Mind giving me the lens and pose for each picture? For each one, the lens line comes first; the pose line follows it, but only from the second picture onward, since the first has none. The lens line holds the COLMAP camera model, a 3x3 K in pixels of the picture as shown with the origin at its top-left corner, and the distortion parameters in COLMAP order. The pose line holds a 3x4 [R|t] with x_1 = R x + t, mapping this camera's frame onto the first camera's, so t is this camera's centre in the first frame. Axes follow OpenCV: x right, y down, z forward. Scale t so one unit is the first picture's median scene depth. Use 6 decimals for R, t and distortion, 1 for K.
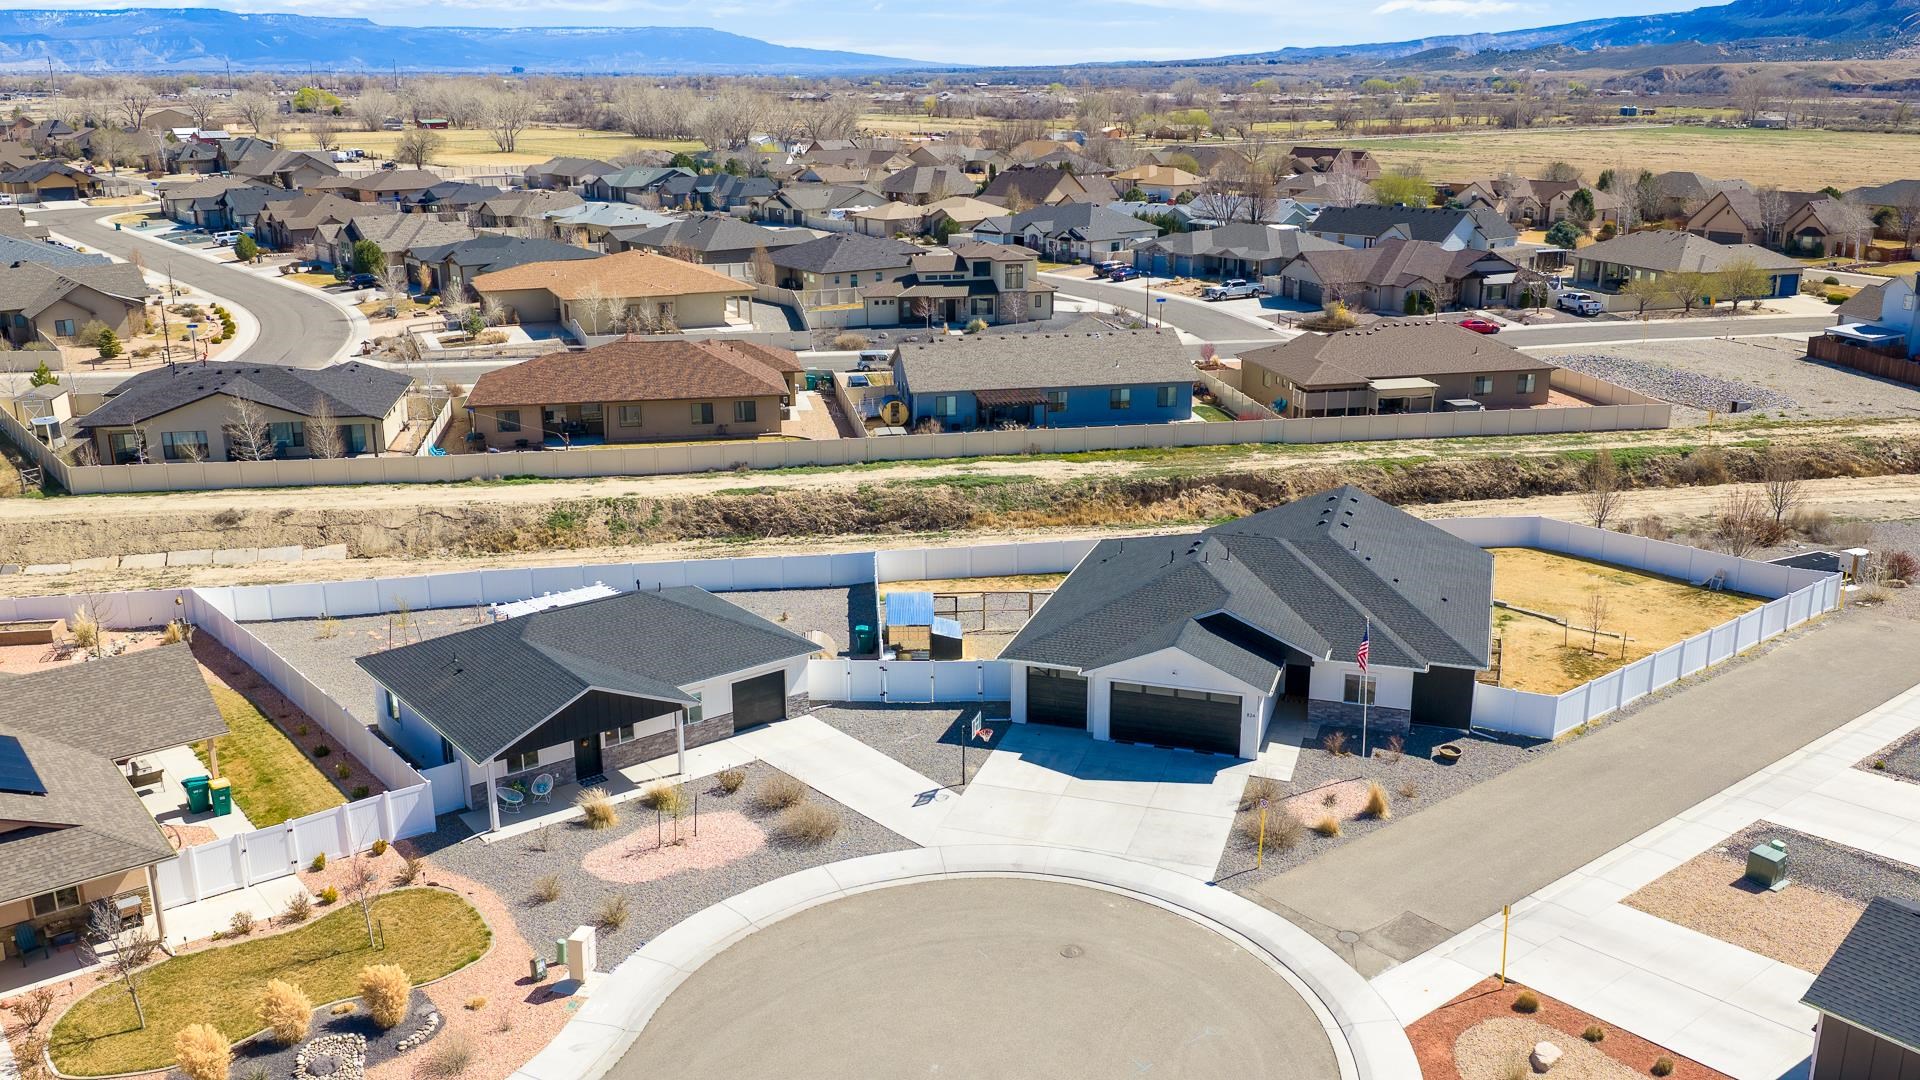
lens RADIAL K [[1589.6, 0, 965.5], [0, 1589.6, 542.1], [0, 0, 1]] dist [0.033041, -0.064740]
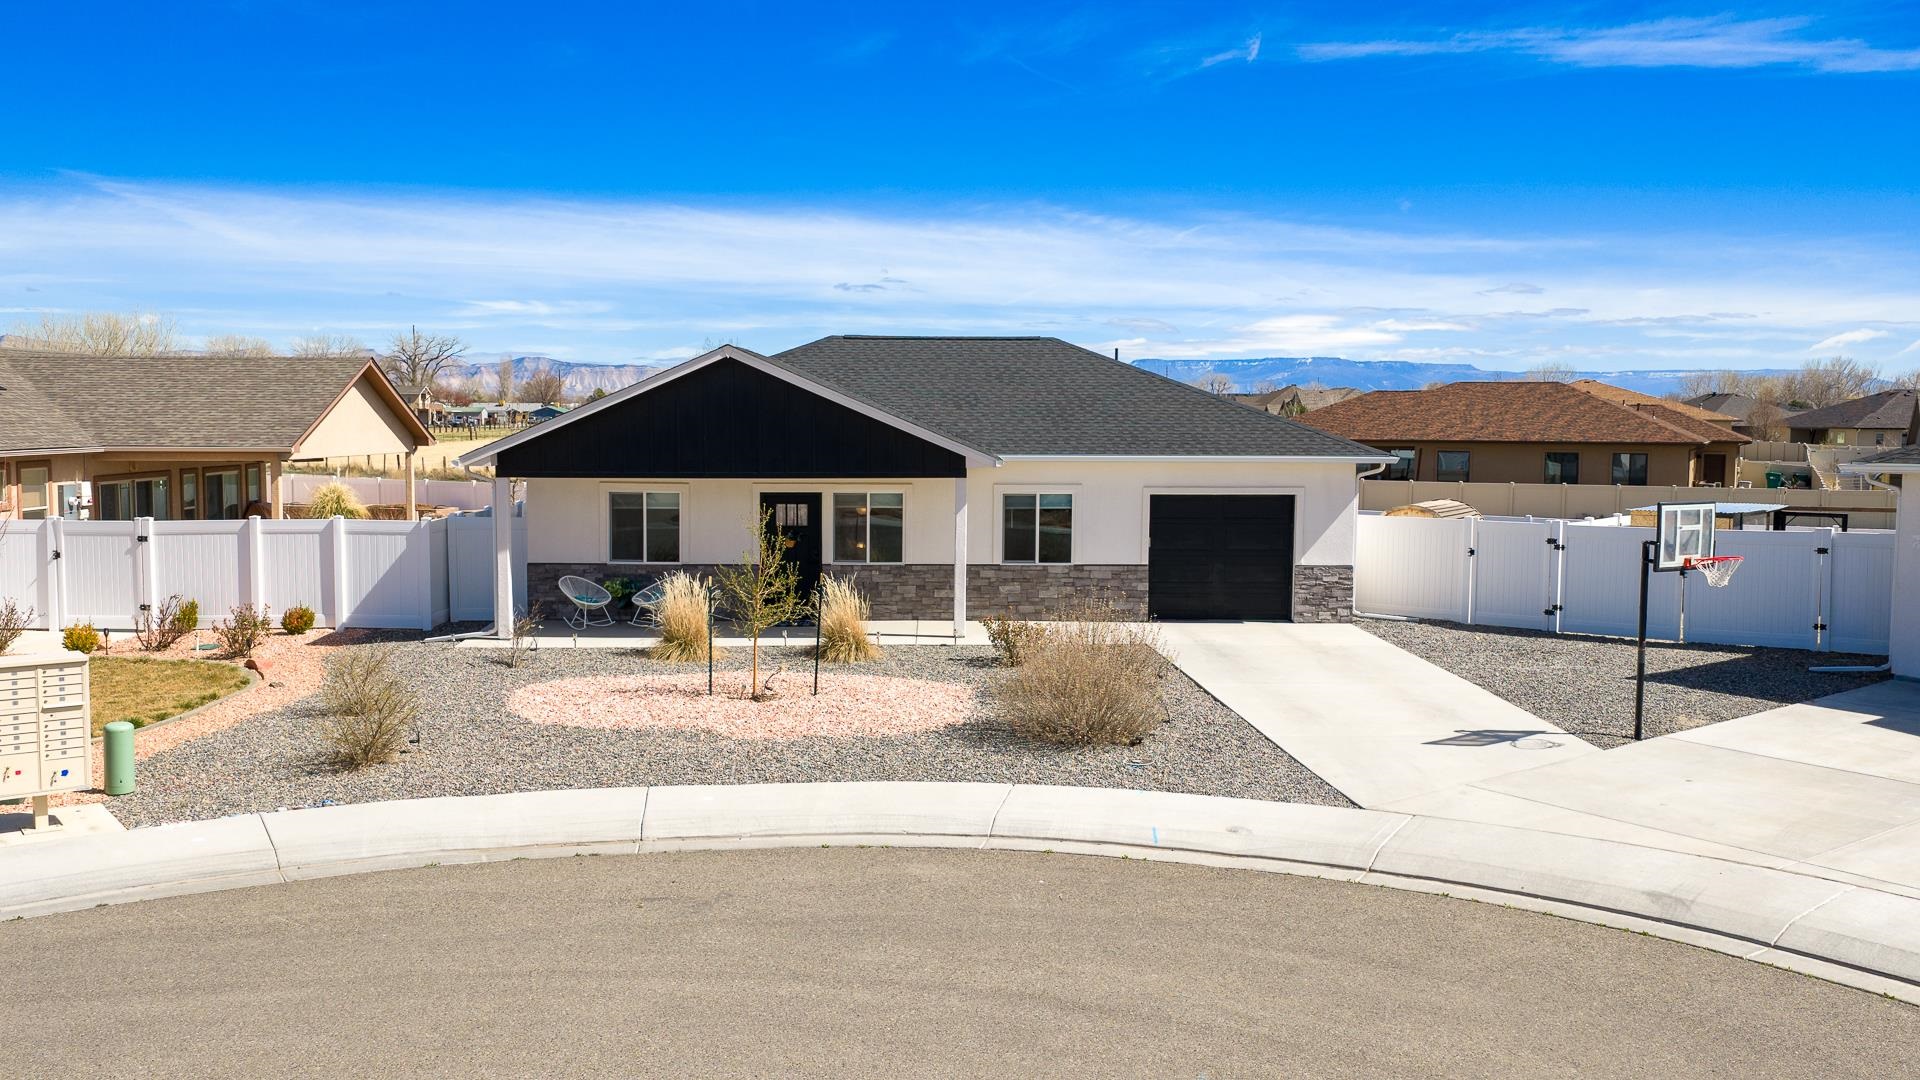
lens RADIAL K [[1589.6, 0, 965.5], [0, 1589.6, 542.1], [0, 0, 1]] dist [0.033041, -0.064740]
pose [[0.797153, 0.057067, -0.601075, 0.077982], [-0.179131, 0.973054, -0.145182, 0.177783], [0.576593, 0.223403, 0.785895, 0.640912]]
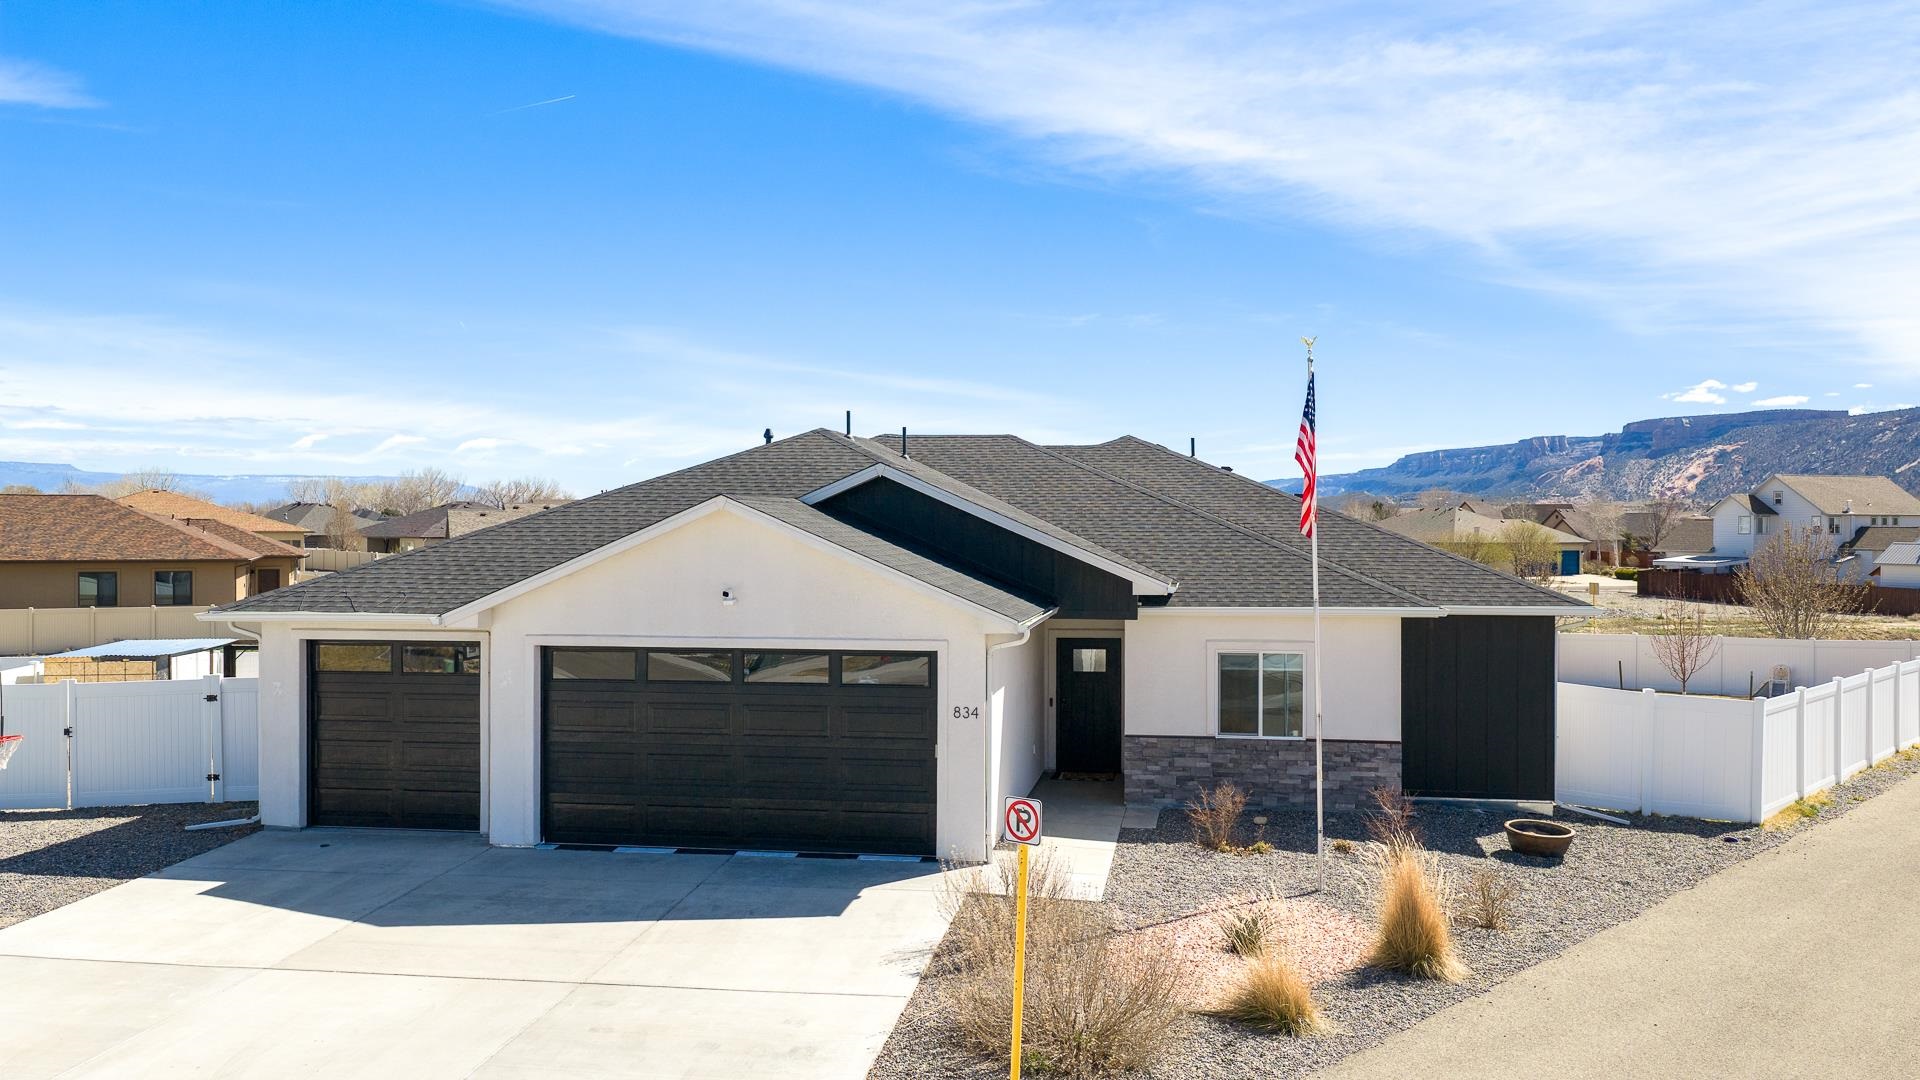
lens RADIAL K [[1589.6, 0, 965.5], [0, 1589.6, 542.1], [0, 0, 1]] dist [0.033041, -0.064740]
pose [[0.985906, 0.006166, 0.167185, 0.123152], [0.039521, 0.962453, -0.268557, 0.158024], [-0.162563, 0.271379, 0.948644, 0.673688]]
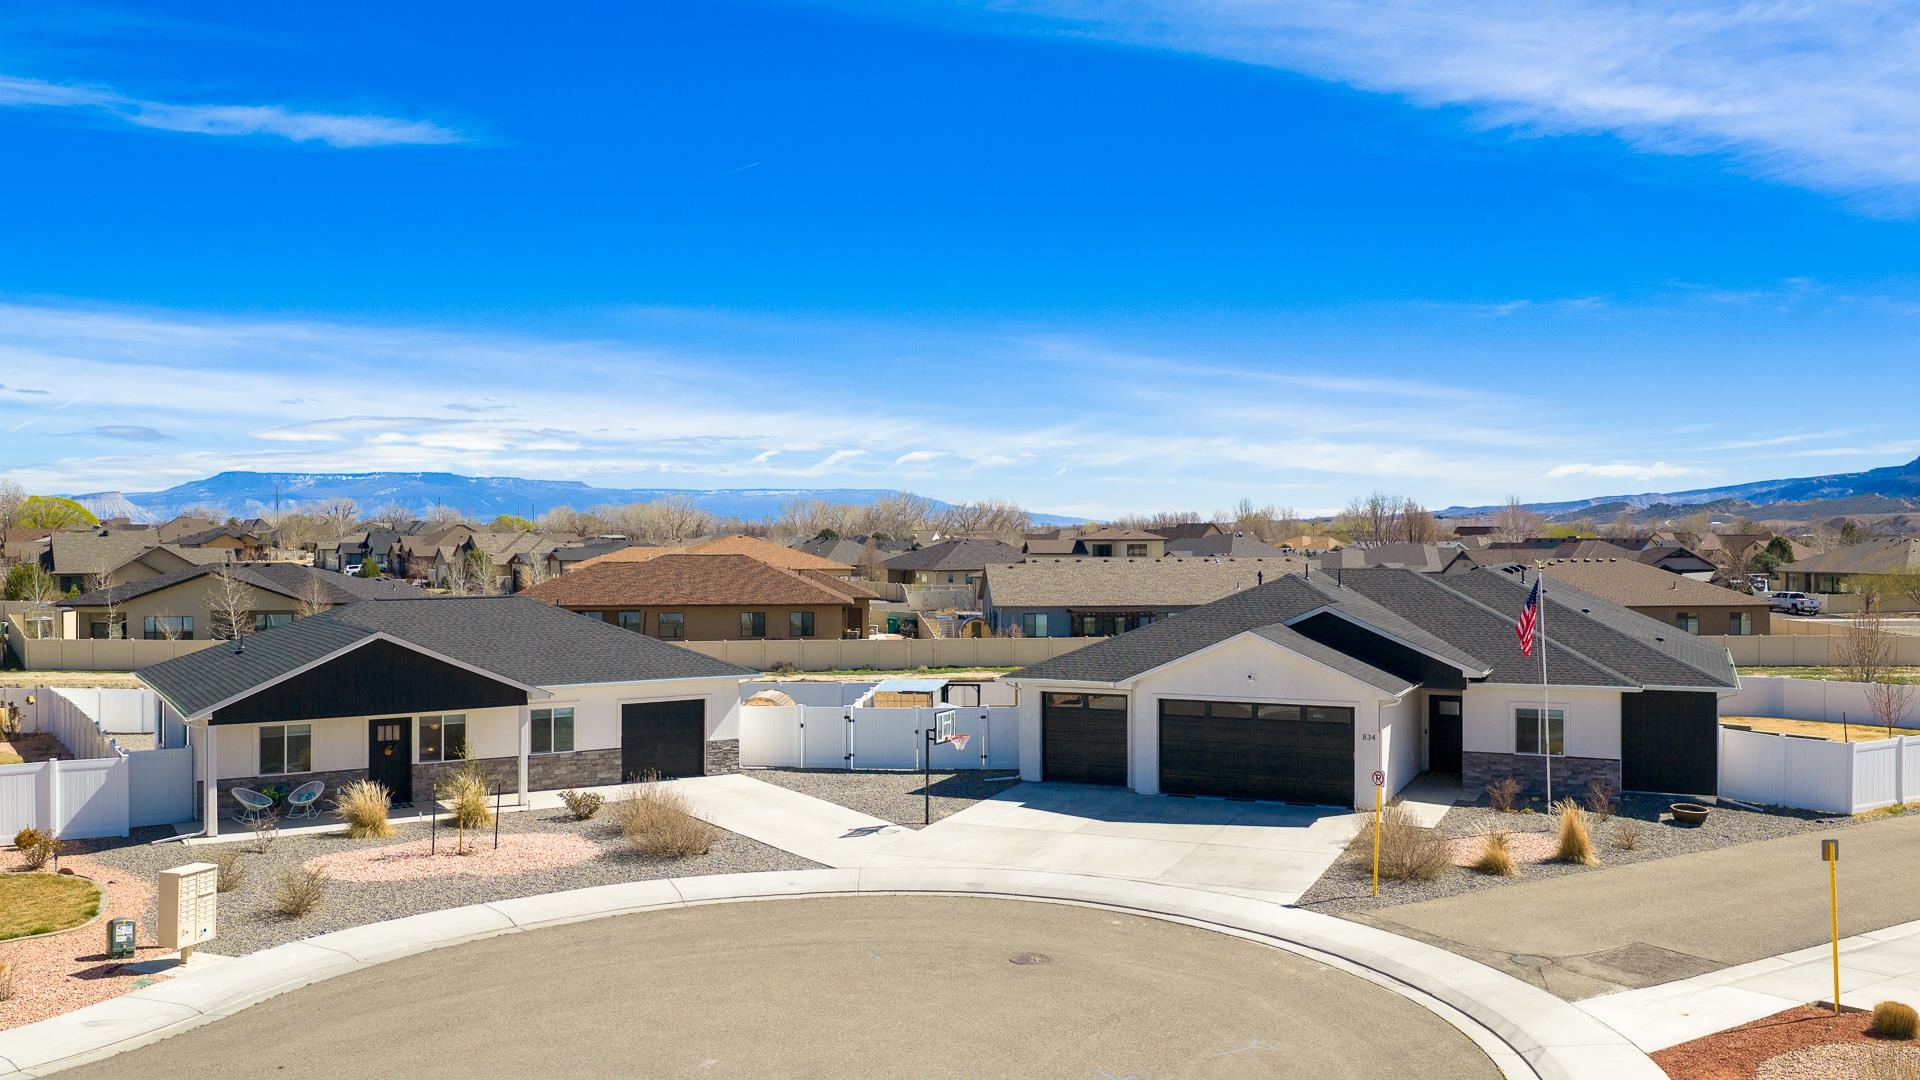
lens RADIAL K [[1589.6, 0, 965.5], [0, 1589.6, 542.1], [0, 0, 1]] dist [0.033041, -0.064740]
pose [[0.994330, 0.004016, -0.106258, 0.081541], [-0.033189, 0.961084, -0.274255, 0.212750], [0.101022, 0.276227, 0.955768, 0.324476]]
